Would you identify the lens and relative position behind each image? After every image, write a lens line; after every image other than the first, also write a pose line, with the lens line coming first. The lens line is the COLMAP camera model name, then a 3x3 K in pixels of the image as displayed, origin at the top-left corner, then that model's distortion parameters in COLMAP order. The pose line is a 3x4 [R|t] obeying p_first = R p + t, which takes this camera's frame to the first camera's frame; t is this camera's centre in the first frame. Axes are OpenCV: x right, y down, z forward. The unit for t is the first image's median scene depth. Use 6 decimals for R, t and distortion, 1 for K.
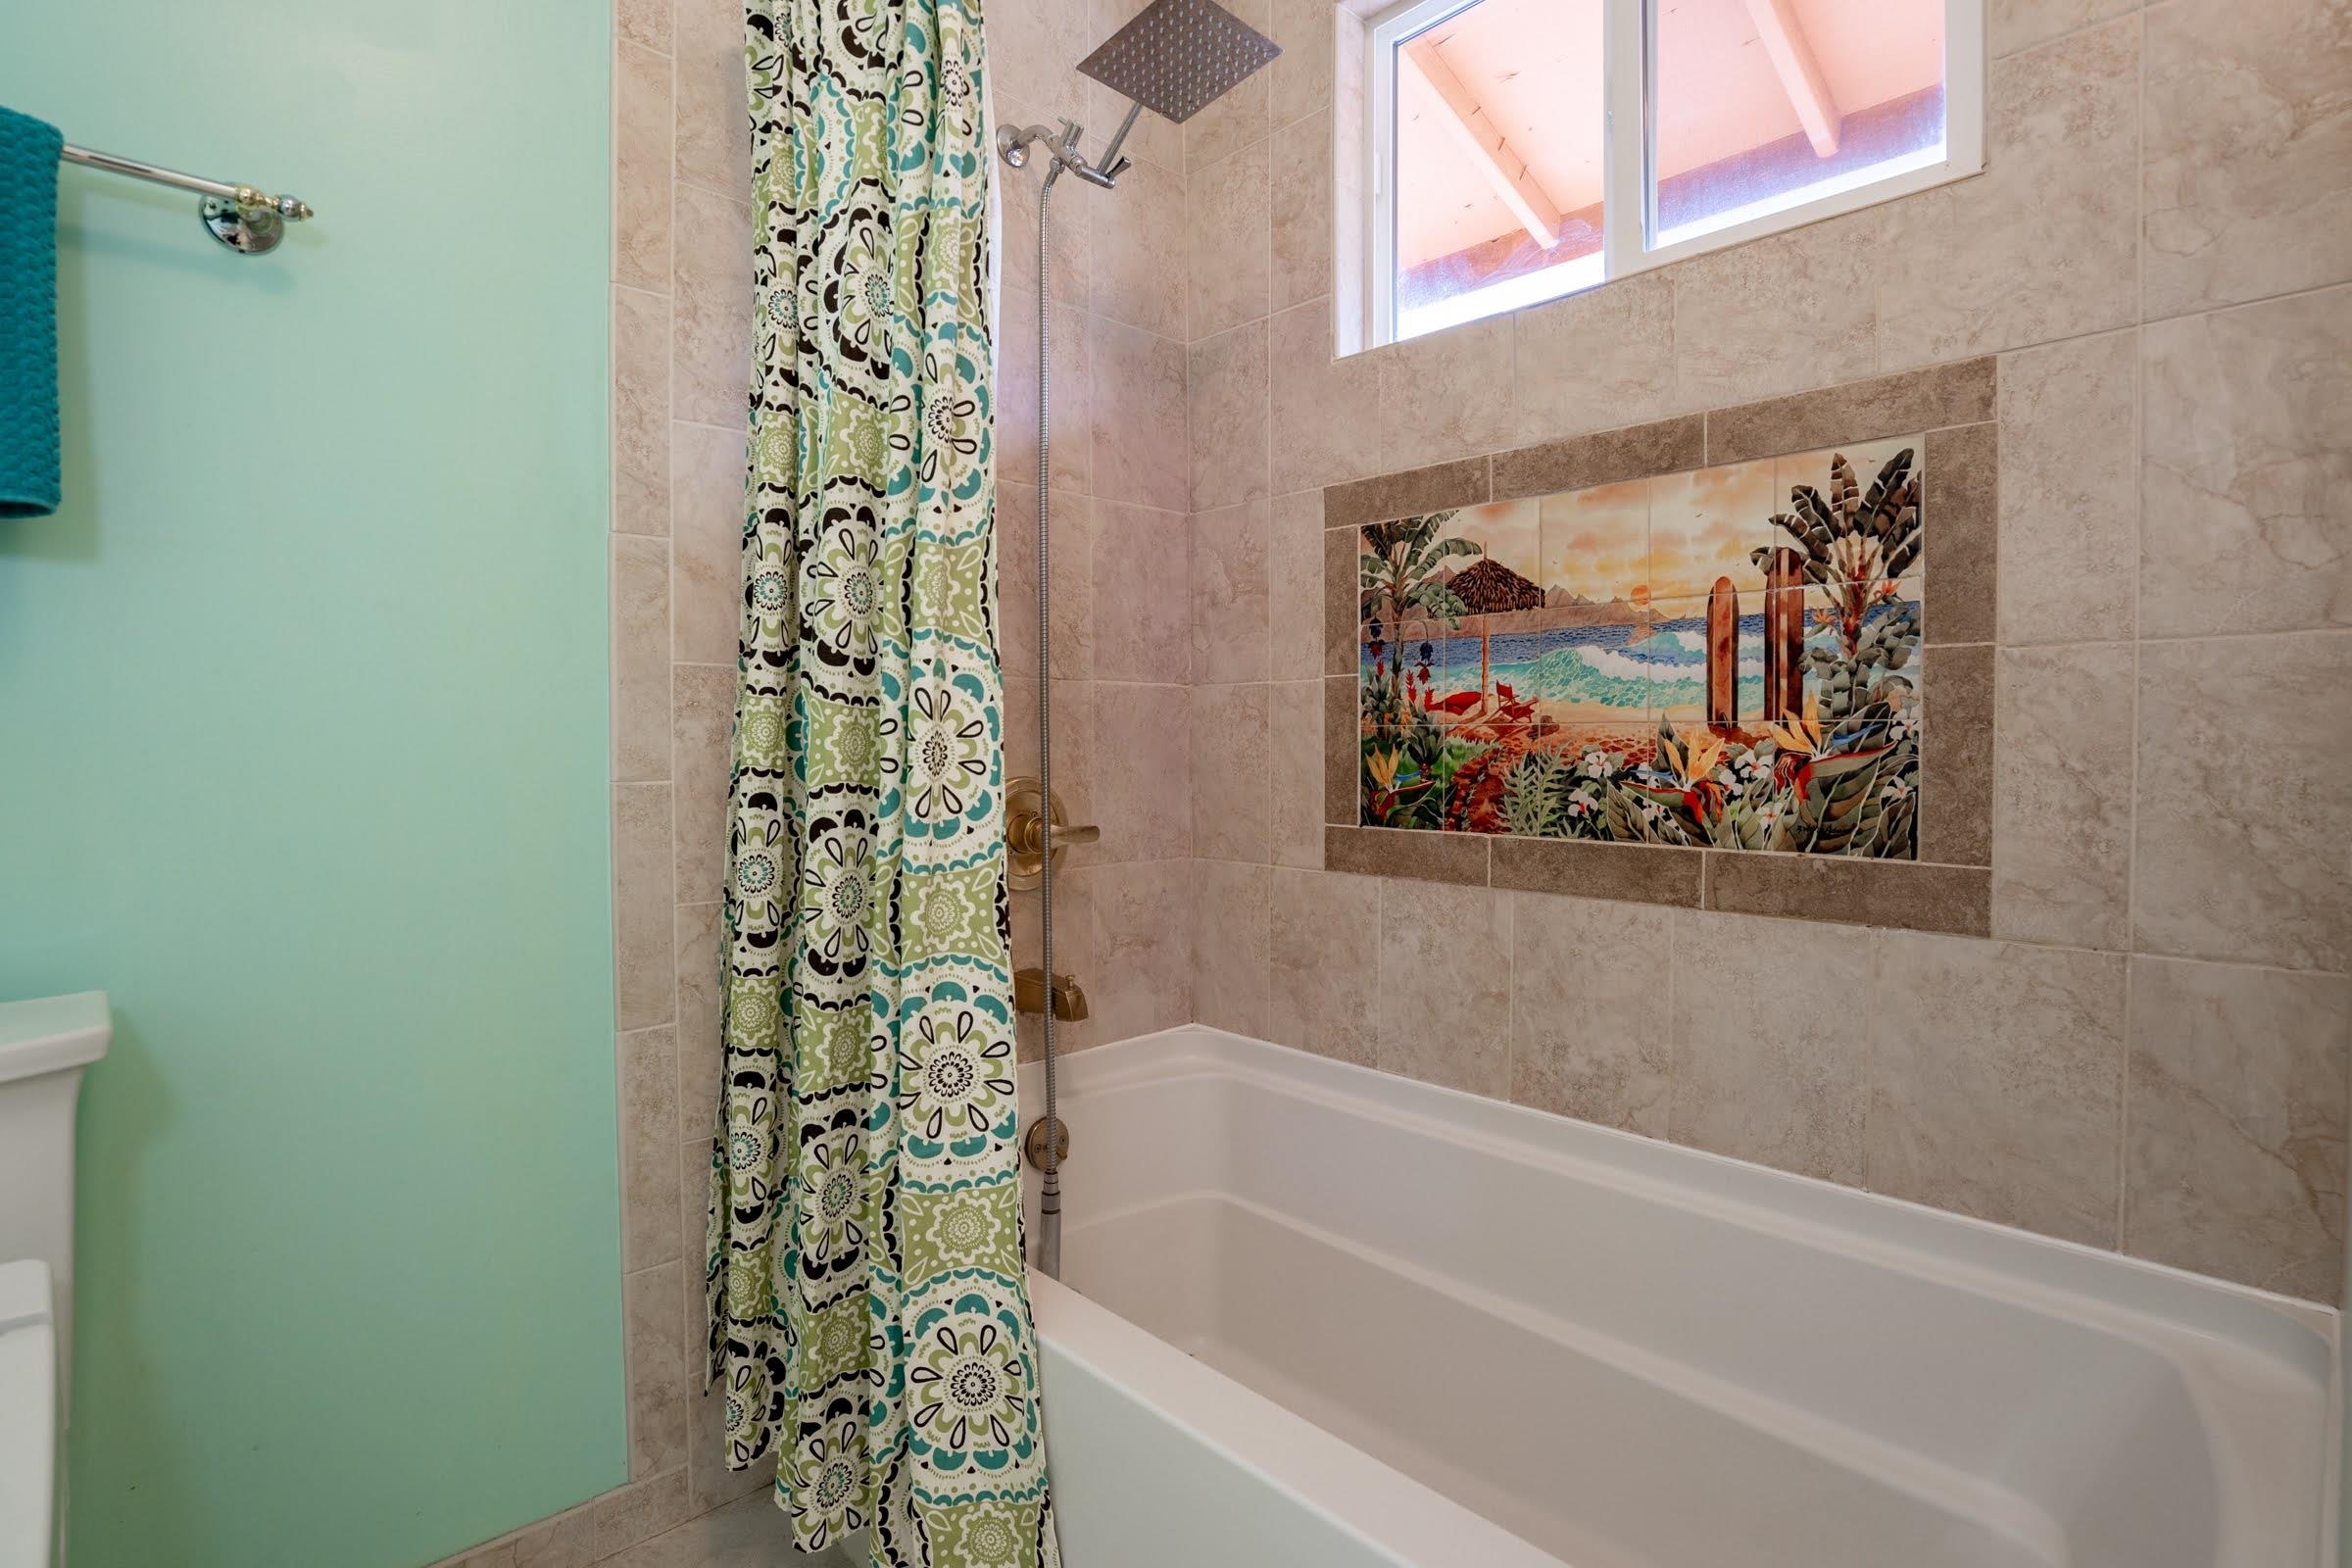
lens RADIAL K [[1100.4, 0, 1176.0], [0, 1100.4, 784.0], [0, 0, 1]] dist [-0.001541, 0.000041]
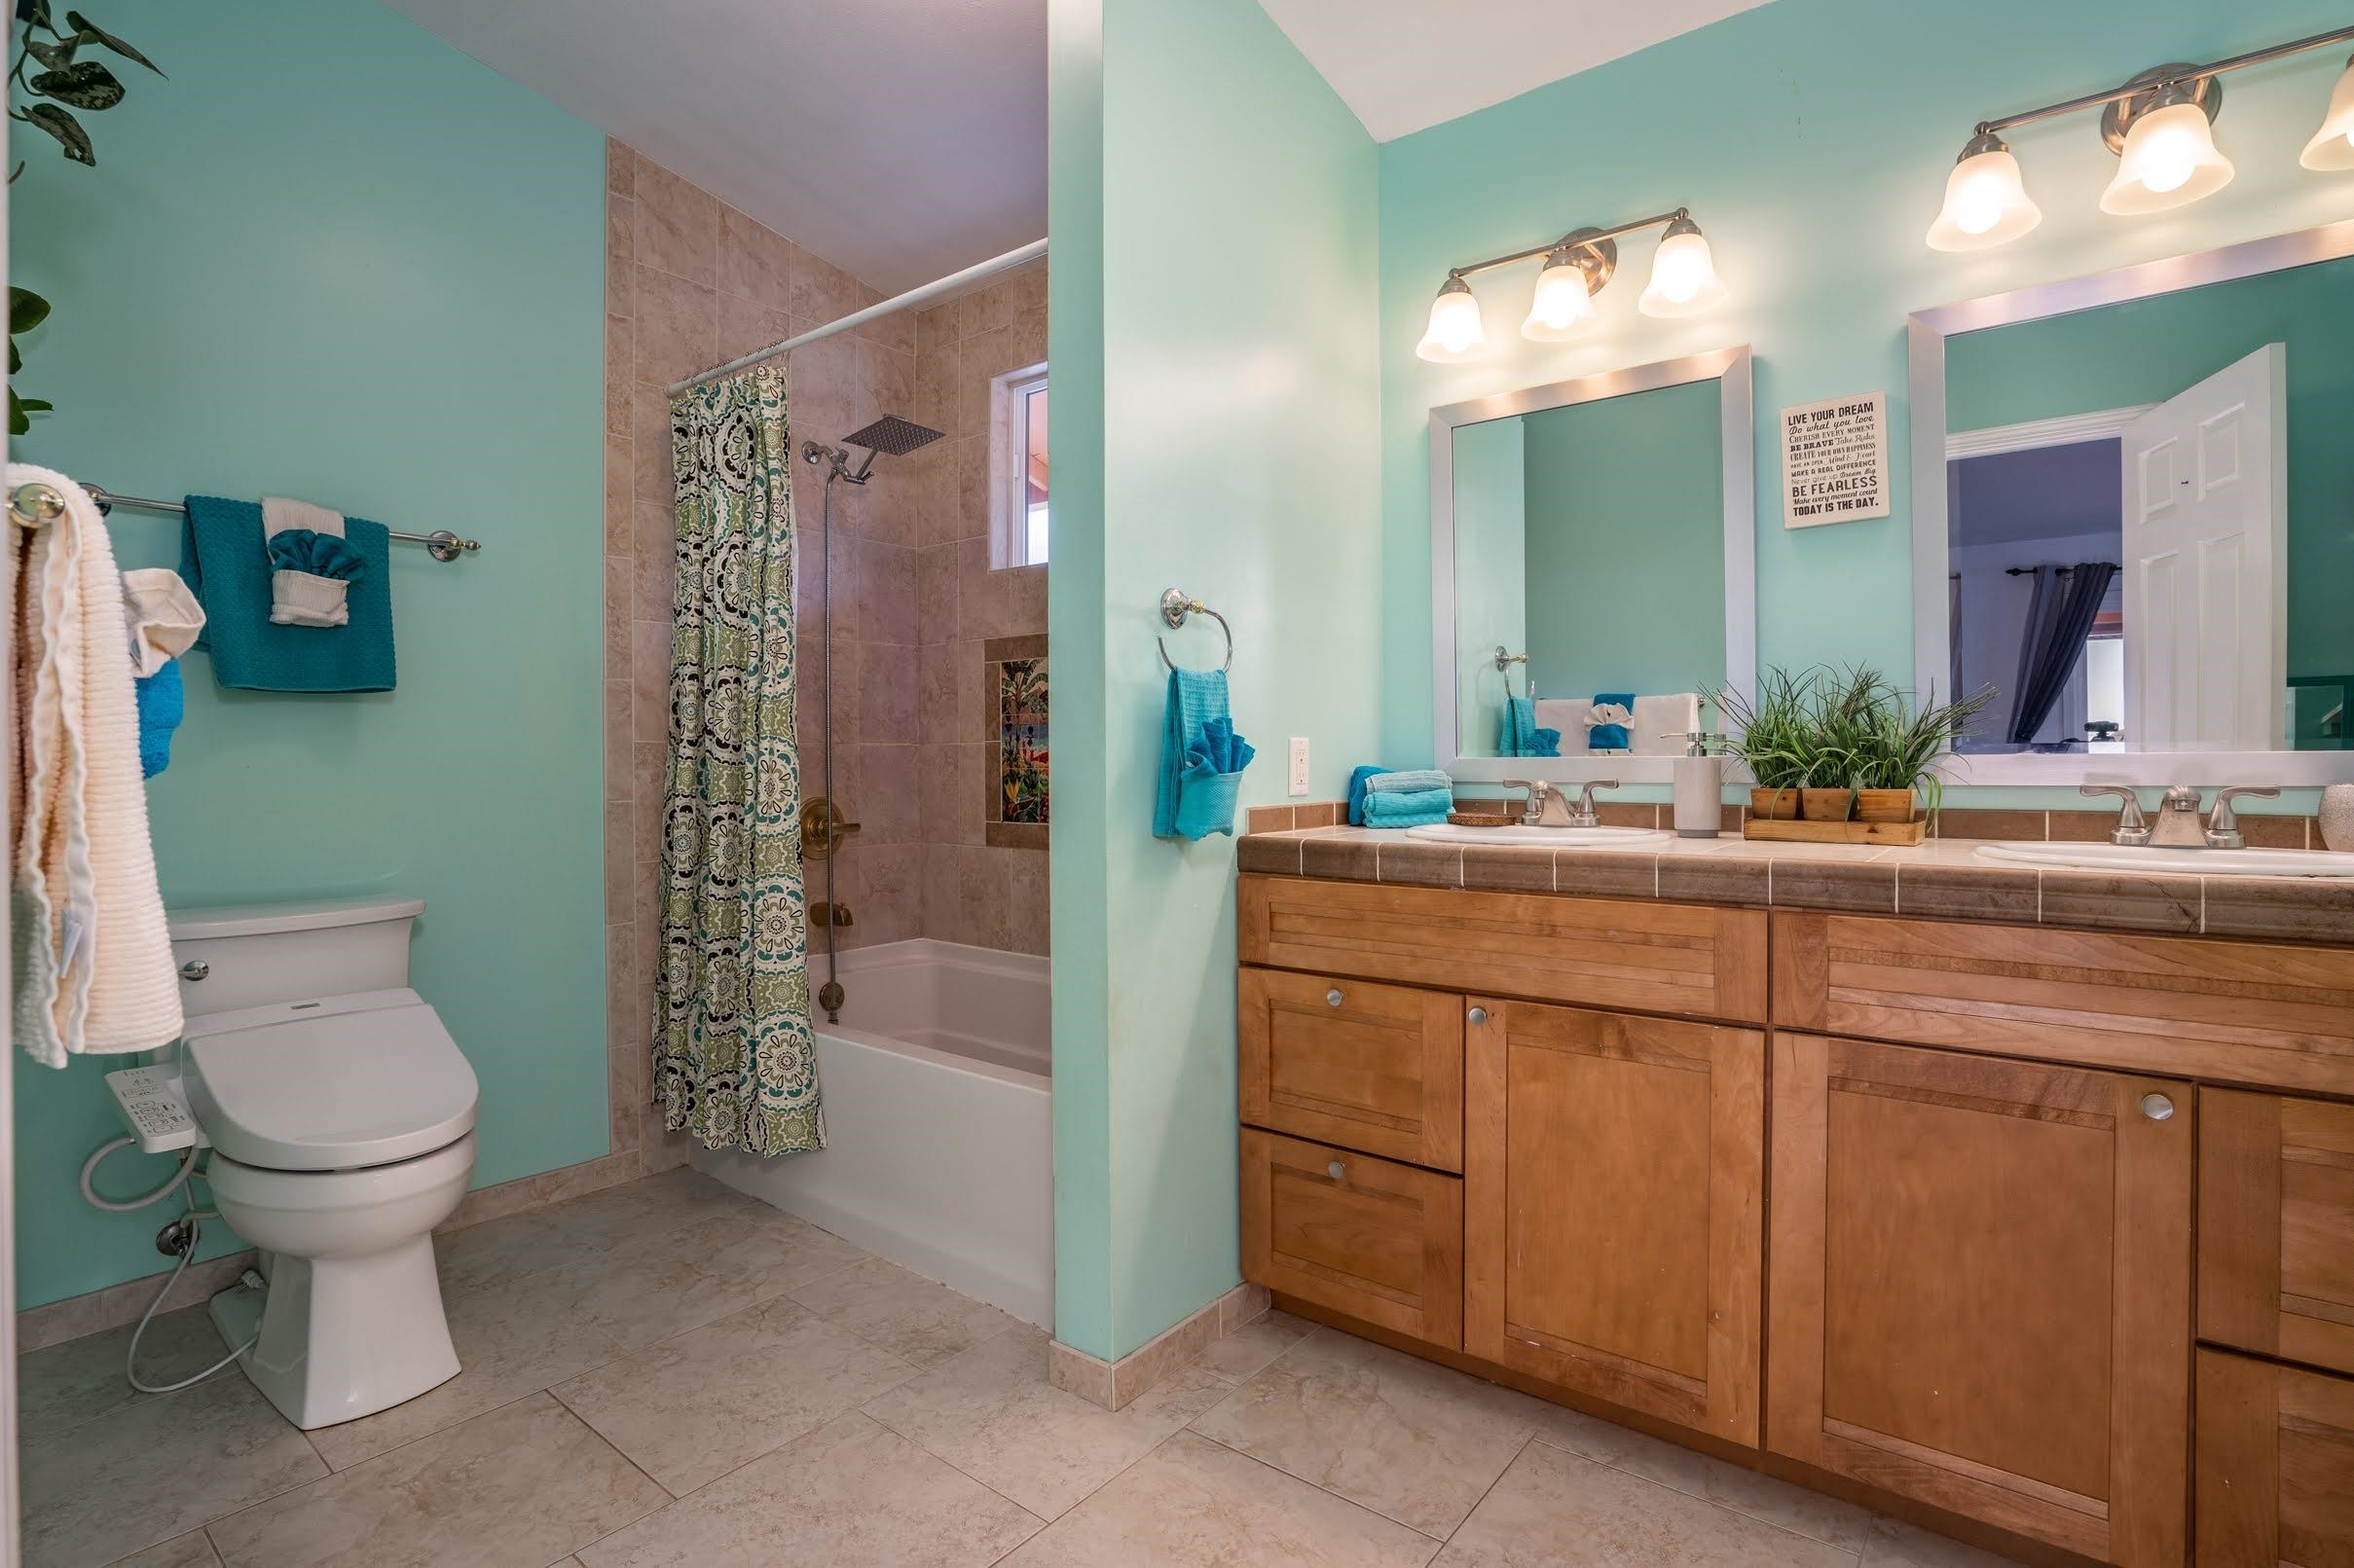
lens RADIAL K [[1135.3, 0, 1145.2], [0, 1135.3, 779.4], [0, 0, 1]] dist [0.003468, 0.000298]
pose [[0.994160, -0.006253, 0.107731, 0.274145], [0.008491, 0.999757, -0.020329, 0.009846], [-0.107578, 0.021125, 0.993972, -1.292725]]
